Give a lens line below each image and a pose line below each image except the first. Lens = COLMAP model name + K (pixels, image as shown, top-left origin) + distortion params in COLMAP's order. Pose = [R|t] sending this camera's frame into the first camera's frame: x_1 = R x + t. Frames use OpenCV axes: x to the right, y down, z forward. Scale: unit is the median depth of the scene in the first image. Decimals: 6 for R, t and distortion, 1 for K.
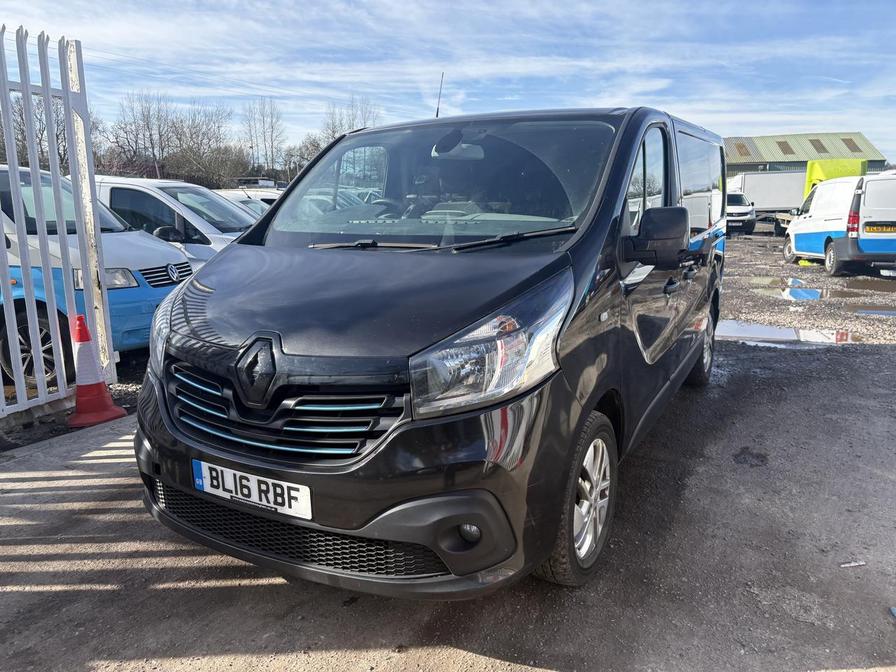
lens RADIAL K [[666.4, 0, 443.7], [0, 666.4, 337.8], [0, 0, 1]] dist [0.043075, -0.045948]
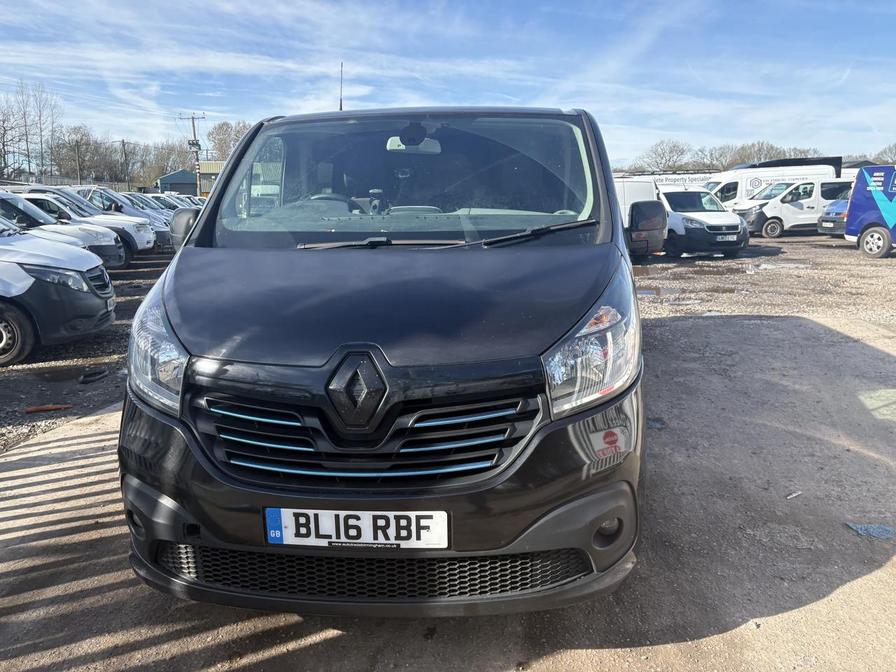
lens RADIAL K [[666.4, 0, 452.8], [0, 666.4, 327.2], [0, 0, 1]] dist [0.043075, -0.045948]
pose [[0.911296, -0.078706, 0.404159, -0.492747], [0.085367, 0.996348, 0.001545, -0.021210], [-0.402805, 0.033094, 0.914687, 0.156738]]
